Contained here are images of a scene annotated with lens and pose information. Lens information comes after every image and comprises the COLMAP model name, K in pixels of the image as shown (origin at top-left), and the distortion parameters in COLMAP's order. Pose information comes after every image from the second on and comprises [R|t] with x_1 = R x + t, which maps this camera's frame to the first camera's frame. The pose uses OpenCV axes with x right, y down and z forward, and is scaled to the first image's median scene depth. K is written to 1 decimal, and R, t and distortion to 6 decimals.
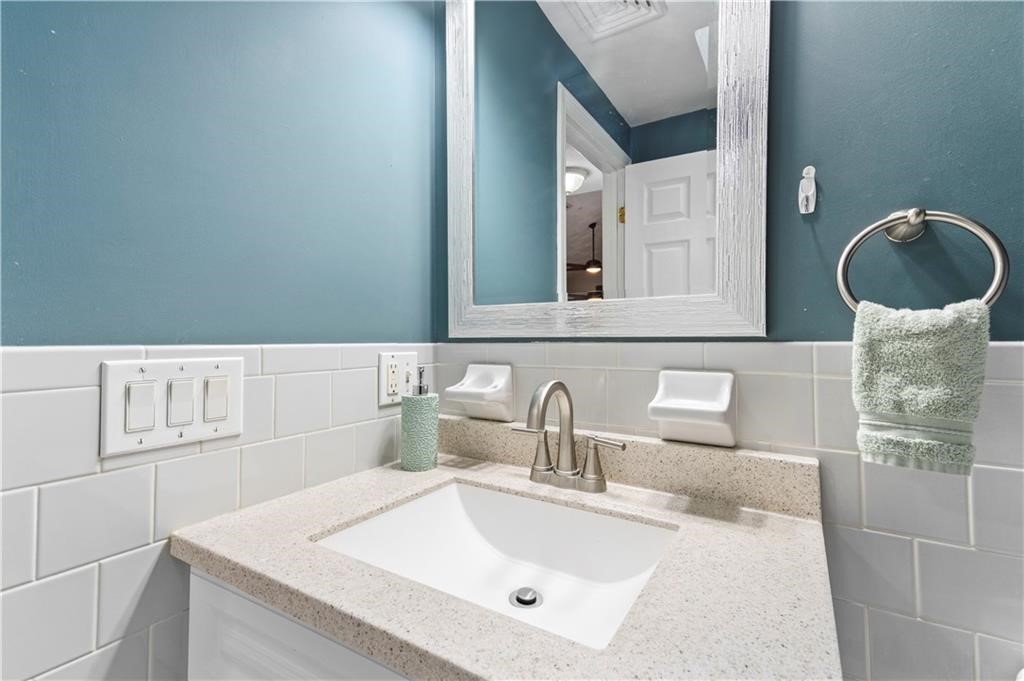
lens RADIAL K [[448.3, 0, 513.9], [0, 448.3, 343.8], [0, 0, 1]] dist [0.038321, -0.003841]
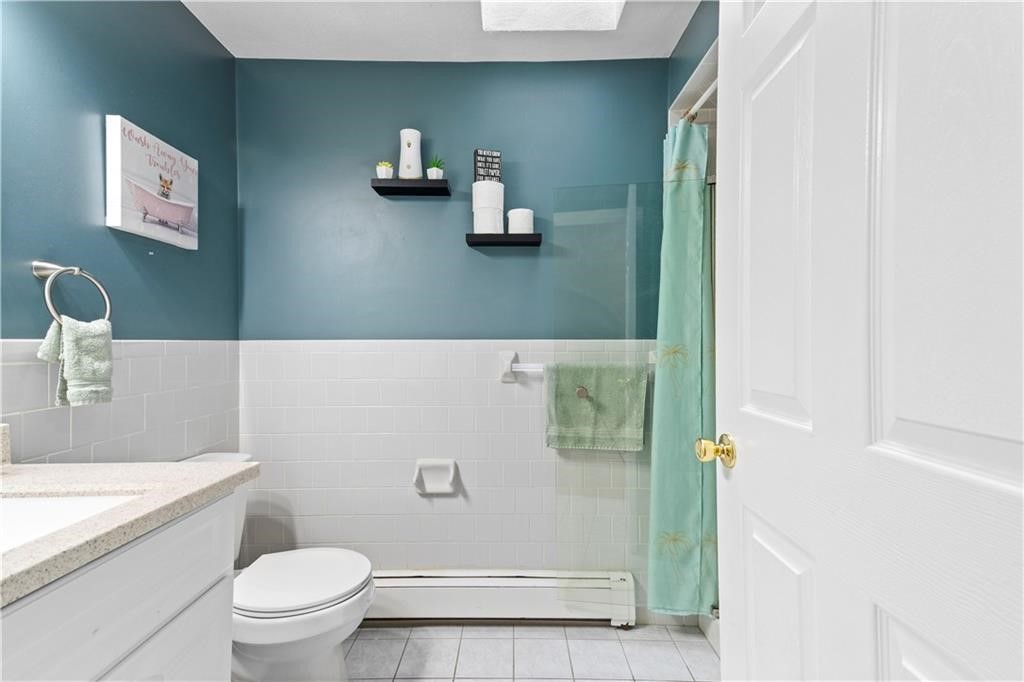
lens RADIAL K [[448.3, 0, 511.1], [0, 448.3, 343.2], [0, 0, 1]] dist [0.038321, -0.003841]
pose [[-0.523957, -0.001616, 0.851743, -1.734439], [-0.007792, 0.999965, -0.002896, 0.003426], [-0.851709, -0.008155, -0.523951, 0.521390]]
